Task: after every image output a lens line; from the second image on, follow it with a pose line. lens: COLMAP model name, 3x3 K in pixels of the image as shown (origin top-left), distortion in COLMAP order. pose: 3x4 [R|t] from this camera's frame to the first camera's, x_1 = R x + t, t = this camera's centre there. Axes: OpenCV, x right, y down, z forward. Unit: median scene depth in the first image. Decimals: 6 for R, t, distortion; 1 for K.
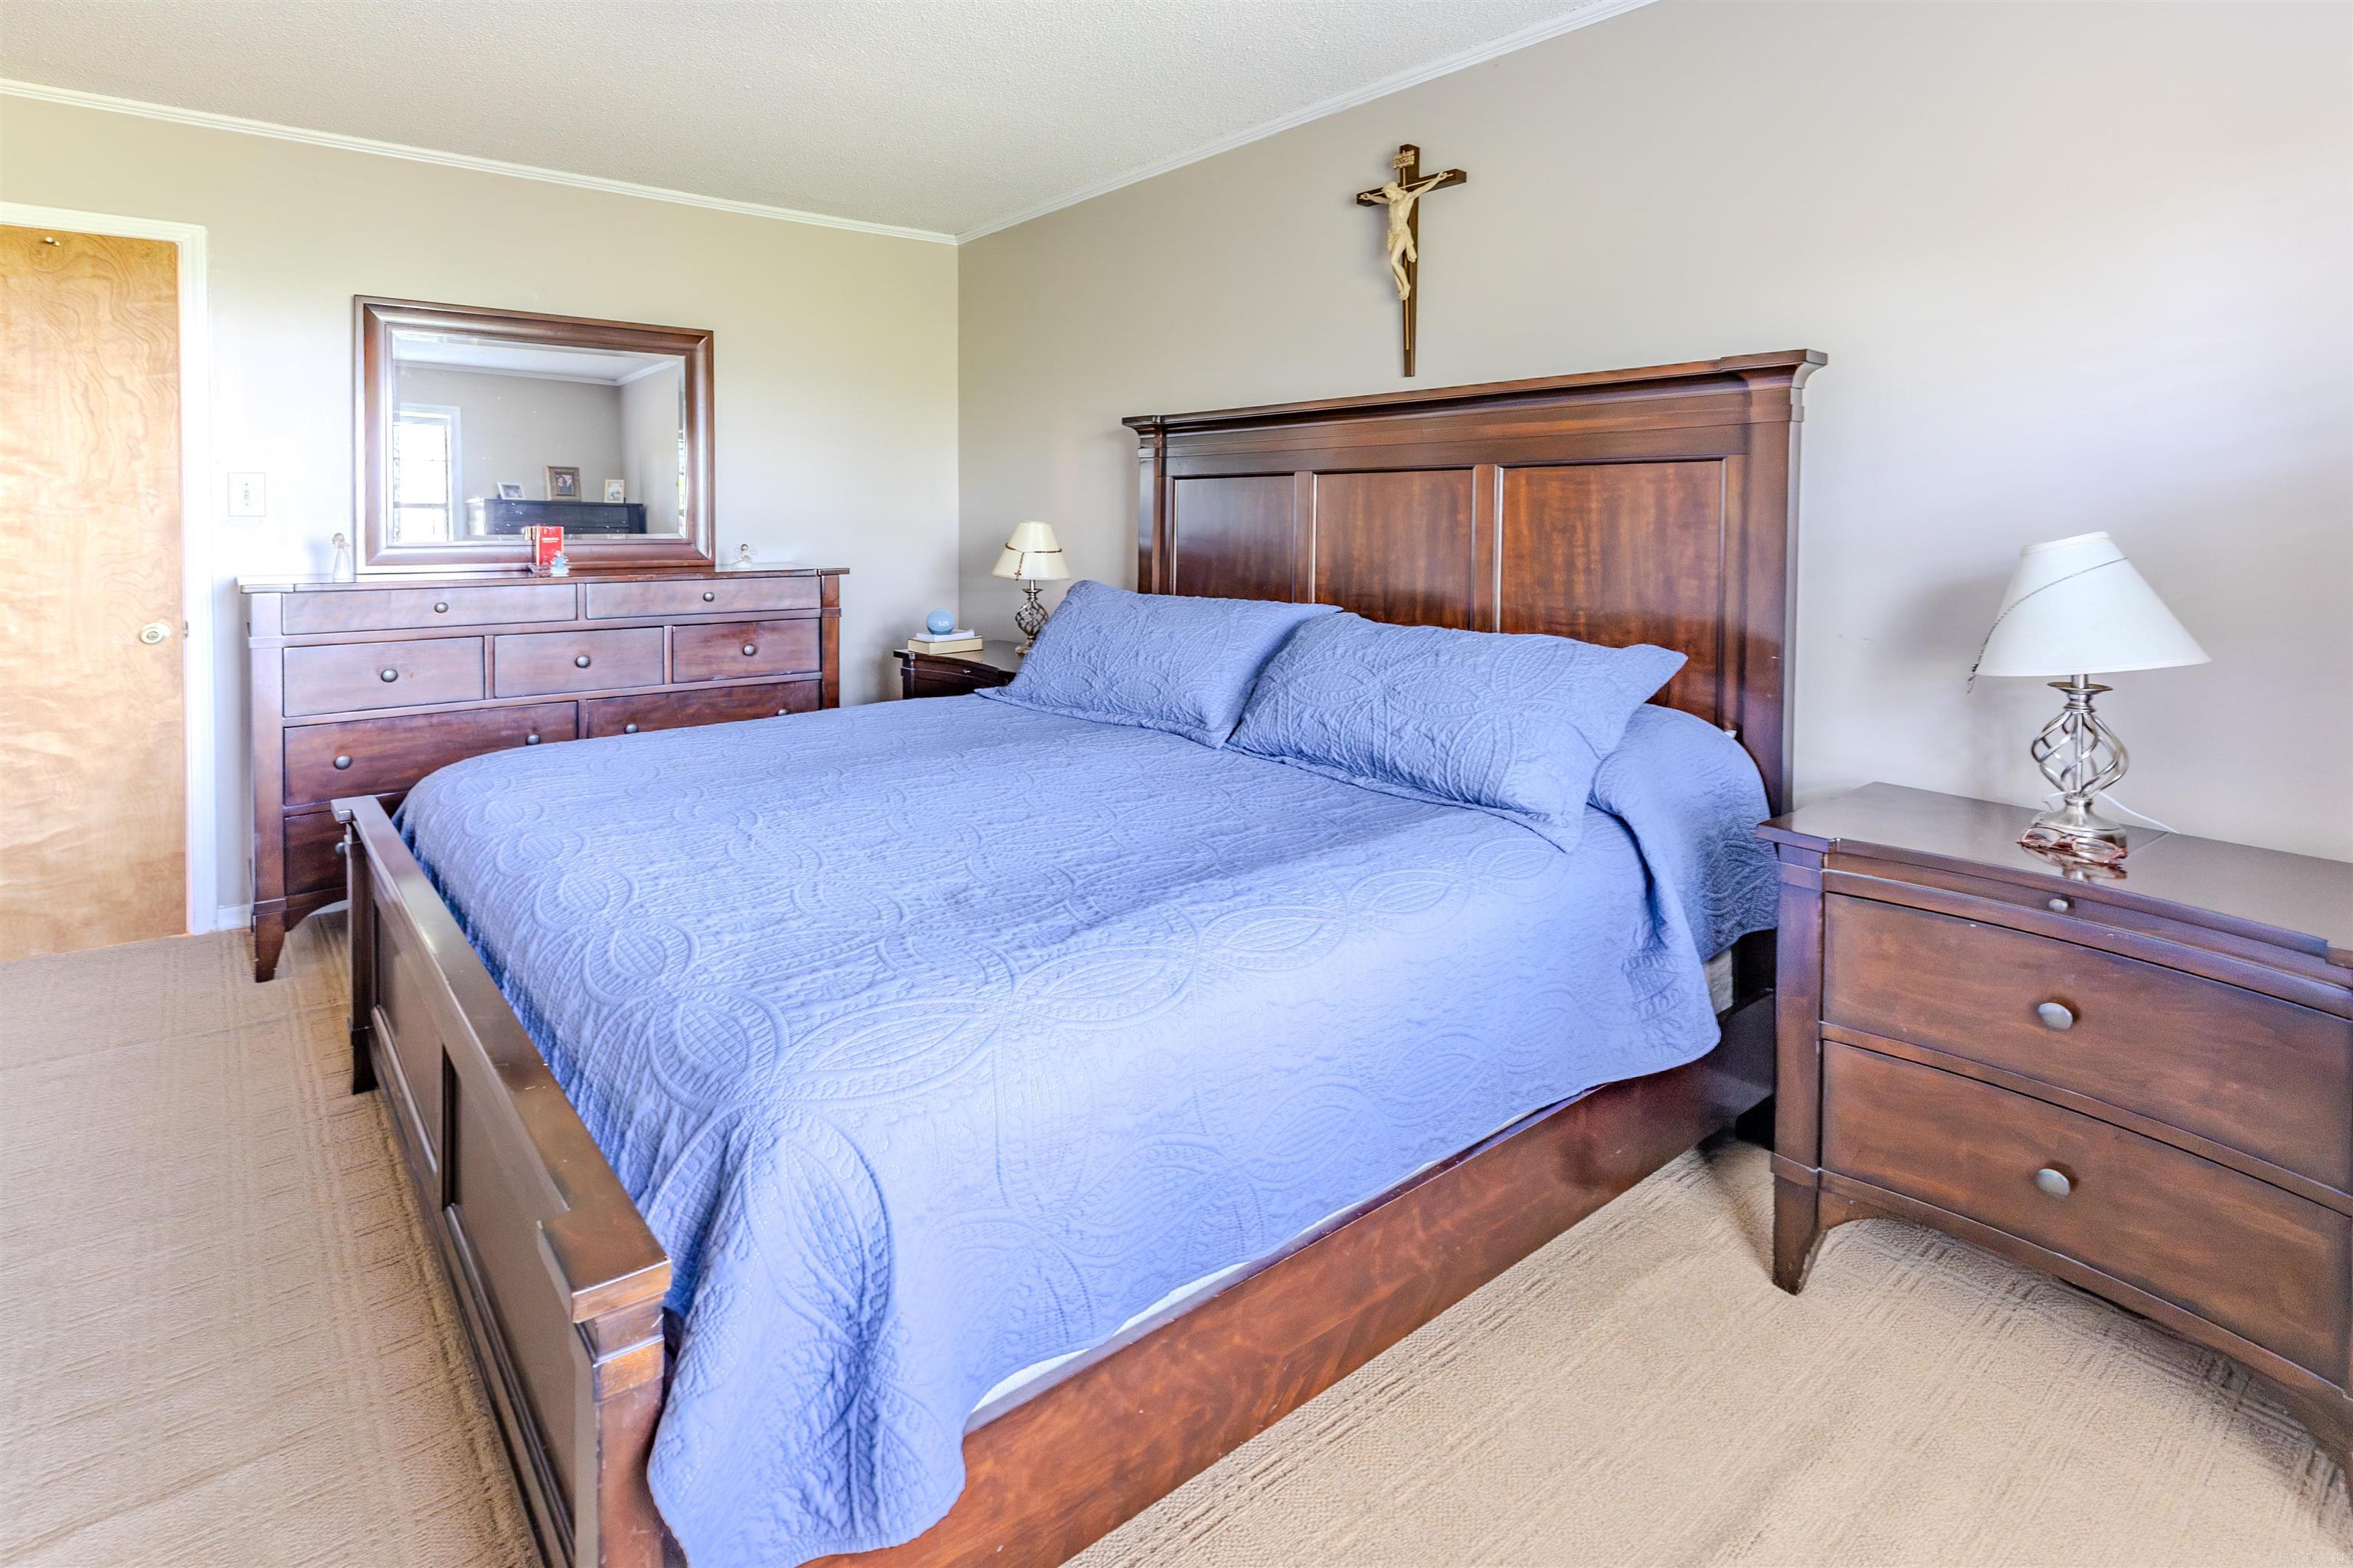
lens RADIAL K [[1142.4, 0, 1176.5], [0, 1142.4, 784.0], [0, 0, 1]] dist [0.000842, 0.000602]
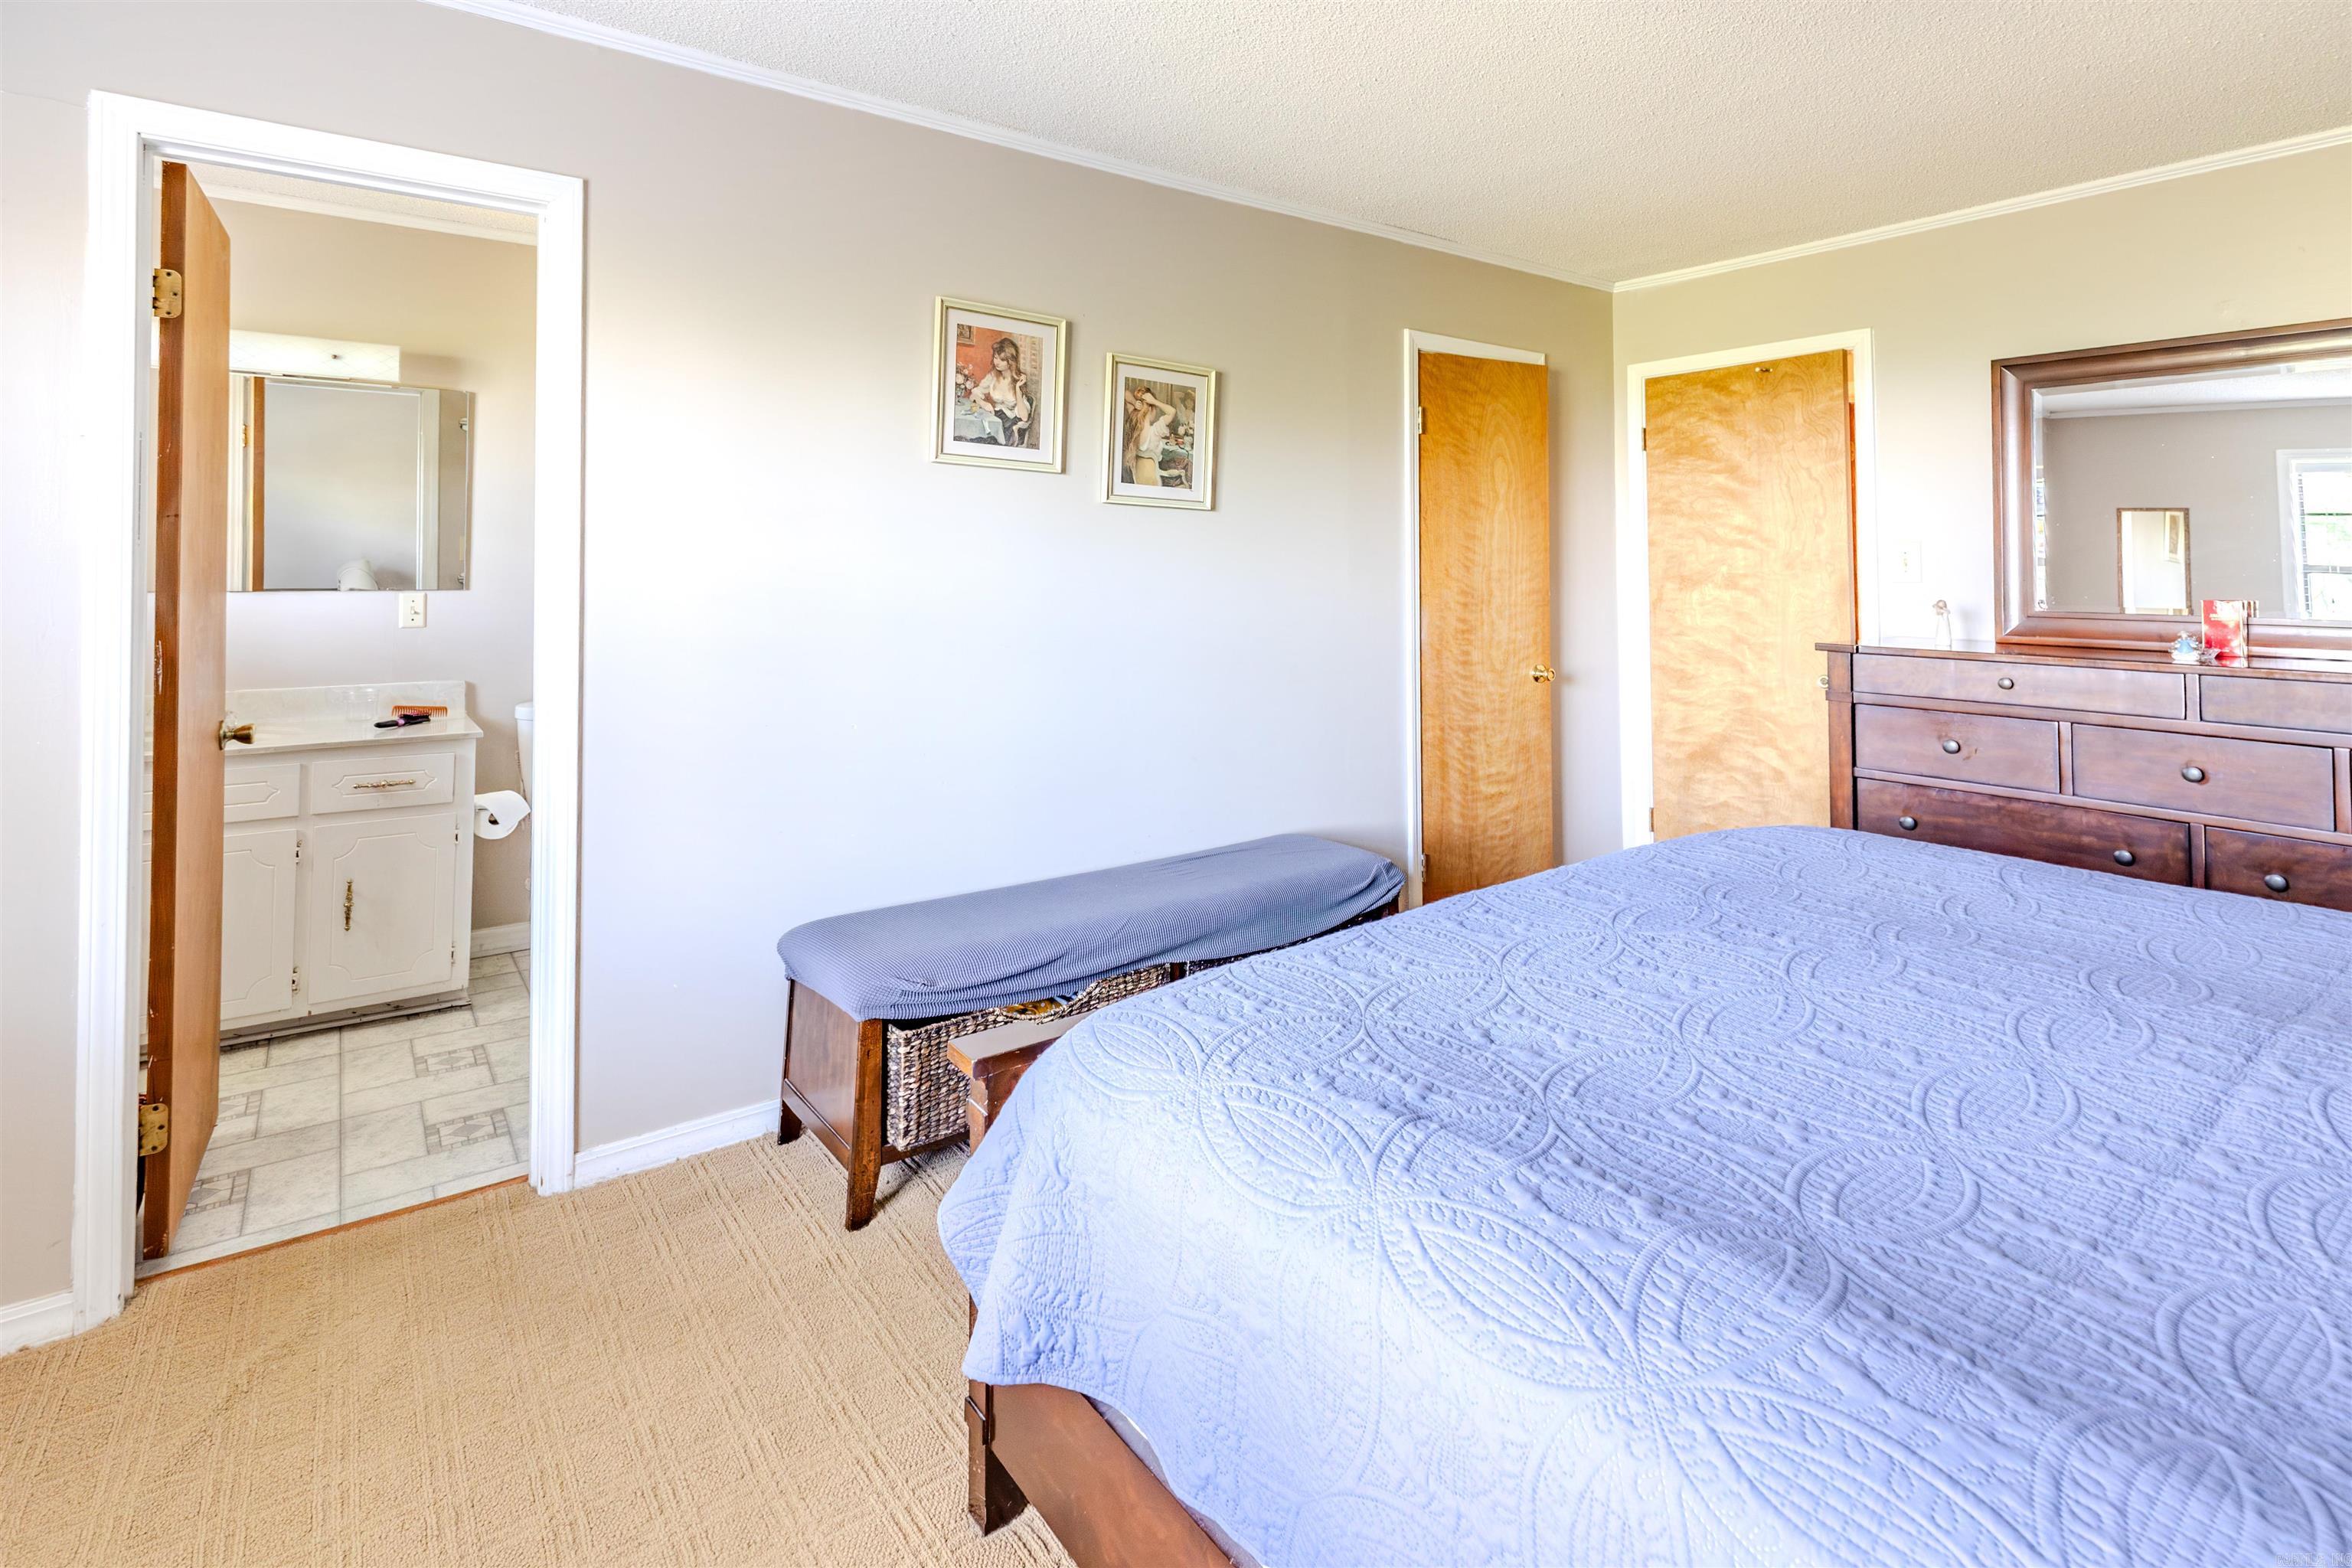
lens RADIAL K [[1141.9, 0, 1176.0], [0, 1141.9, 784.0], [0, 0, 1]] dist [0.000842, 0.000602]
pose [[-0.068280, 0.179296, -0.981423, 0.359181], [-0.254067, 0.948161, 0.190896, -0.091534], [0.964773, 0.262381, -0.019188, 0.434757]]
